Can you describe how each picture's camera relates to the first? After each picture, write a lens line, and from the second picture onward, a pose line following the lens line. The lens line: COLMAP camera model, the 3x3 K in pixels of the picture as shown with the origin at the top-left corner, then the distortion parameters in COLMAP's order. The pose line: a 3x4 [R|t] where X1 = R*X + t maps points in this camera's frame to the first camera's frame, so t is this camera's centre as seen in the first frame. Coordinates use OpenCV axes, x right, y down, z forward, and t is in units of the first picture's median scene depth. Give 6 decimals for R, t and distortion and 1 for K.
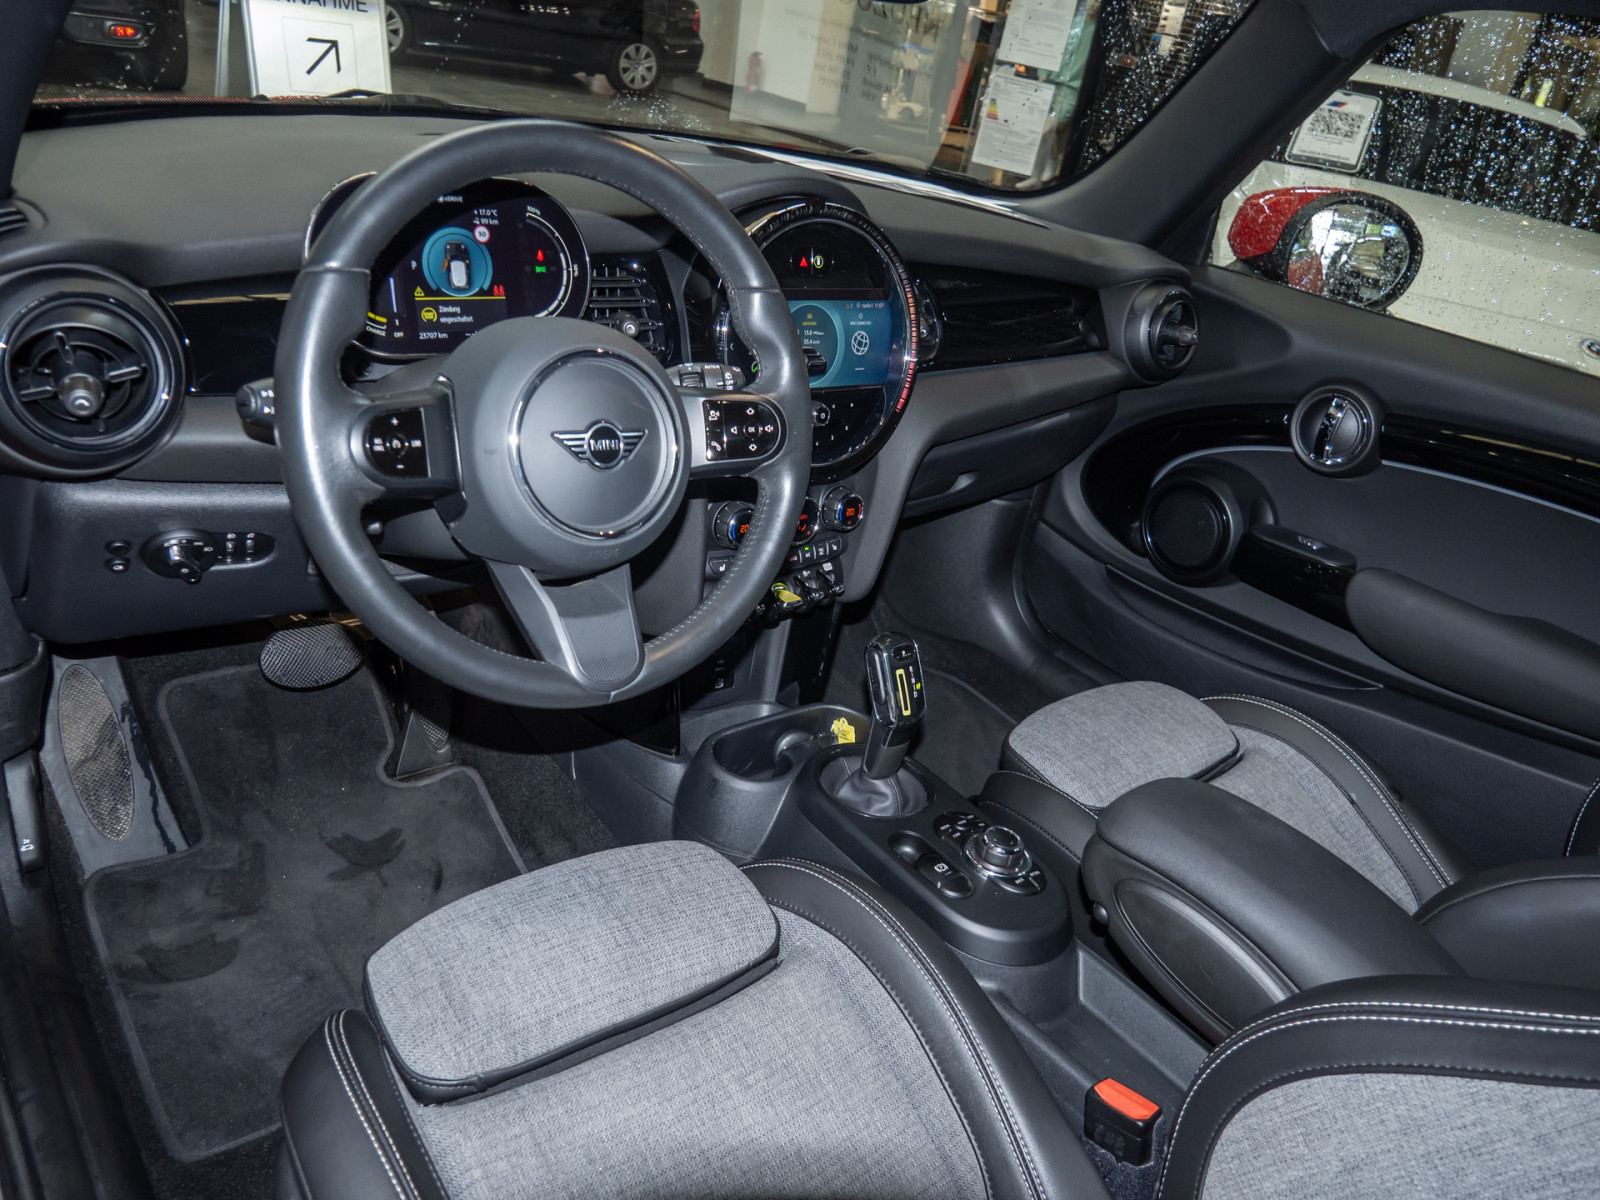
lens RADIAL K [[1087.5, 0, 800.0], [0, 1087.5, 600.0], [0, 0, 1]] dist [-0.068084, 0.022386]
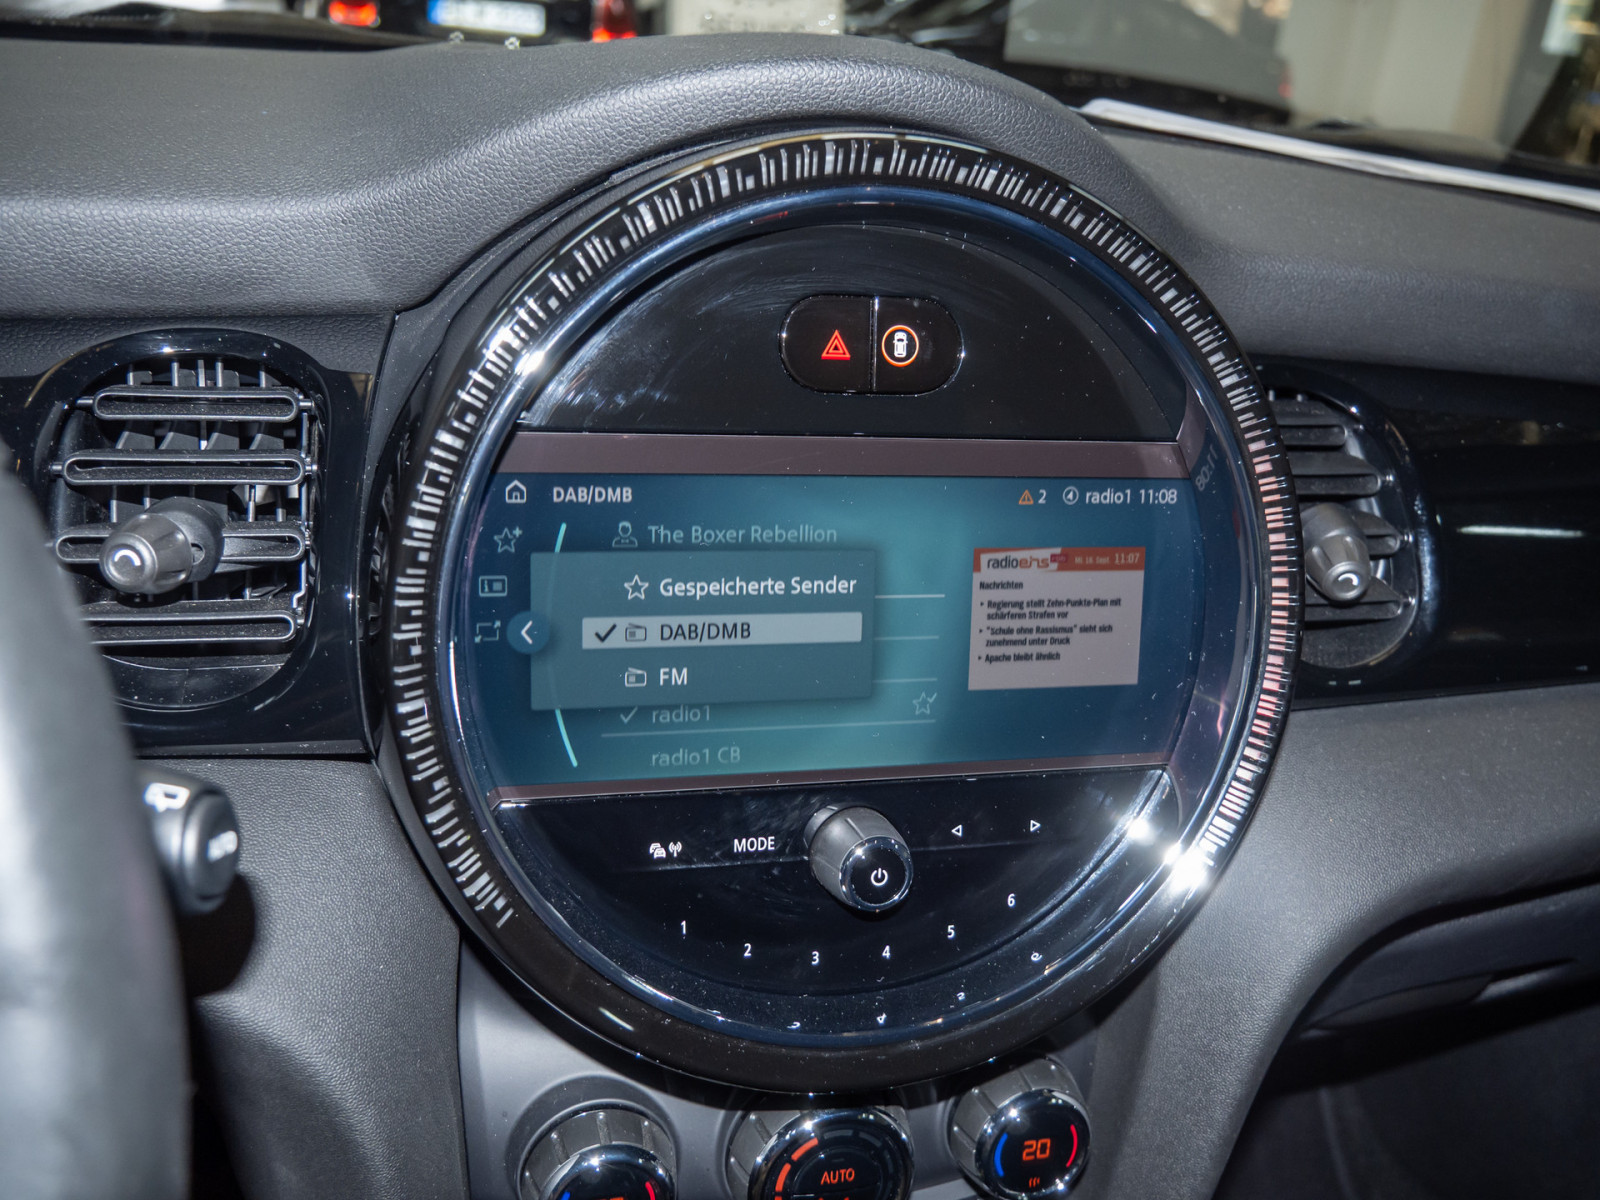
lens RADIAL K [[1455.2, 0, 800.0], [0, 1455.2, 600.0], [0, 0, 1]] dist [-0.029672, 0.023089]
pose [[0.923244, 0.067780, -0.378189, 0.175357], [-0.124192, 0.984123, -0.126803, -0.238397], [0.363589, 0.164039, 0.917003, 0.793055]]
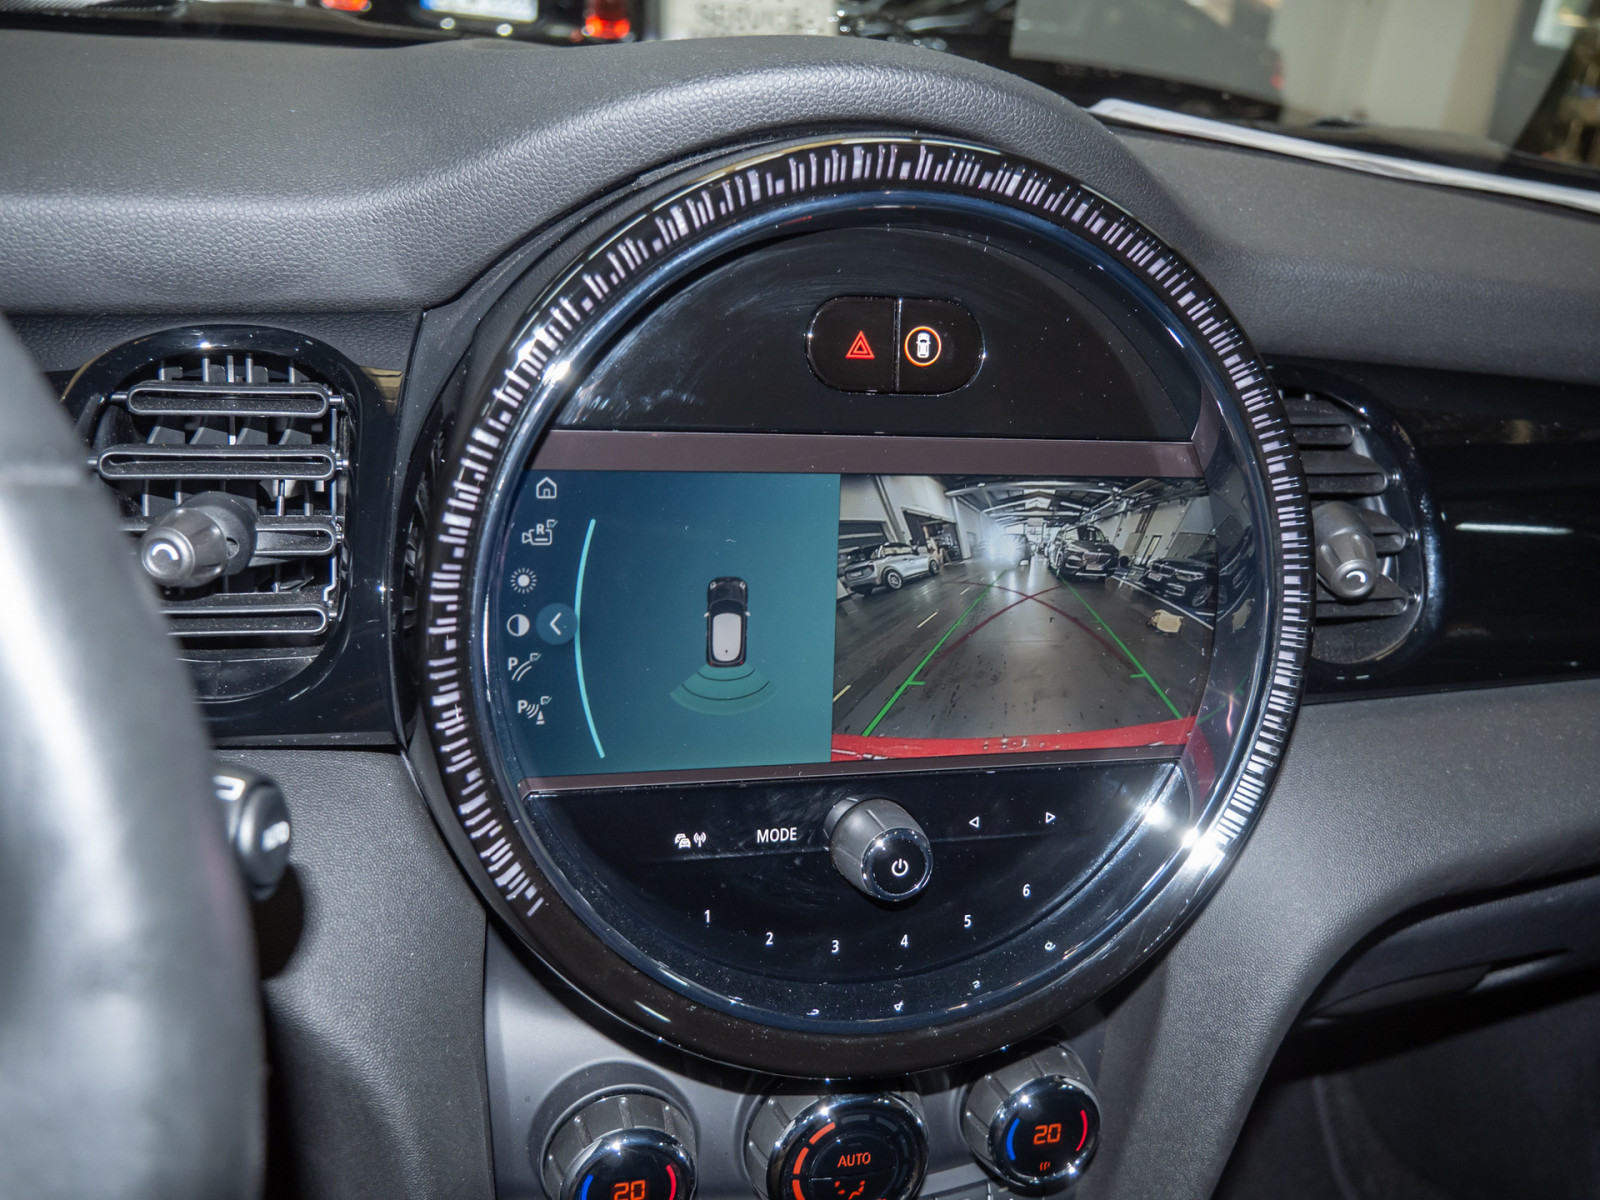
lens RADIAL K [[1455.2, 0, 800.0], [0, 1455.2, 600.0], [0, 0, 1]] dist [-0.029672, 0.023089]
pose [[0.925808, 0.074810, -0.370516, 0.167951], [-0.127638, 0.984517, -0.120147, -0.238106], [0.355791, 0.158525, 0.921022, 0.780316]]
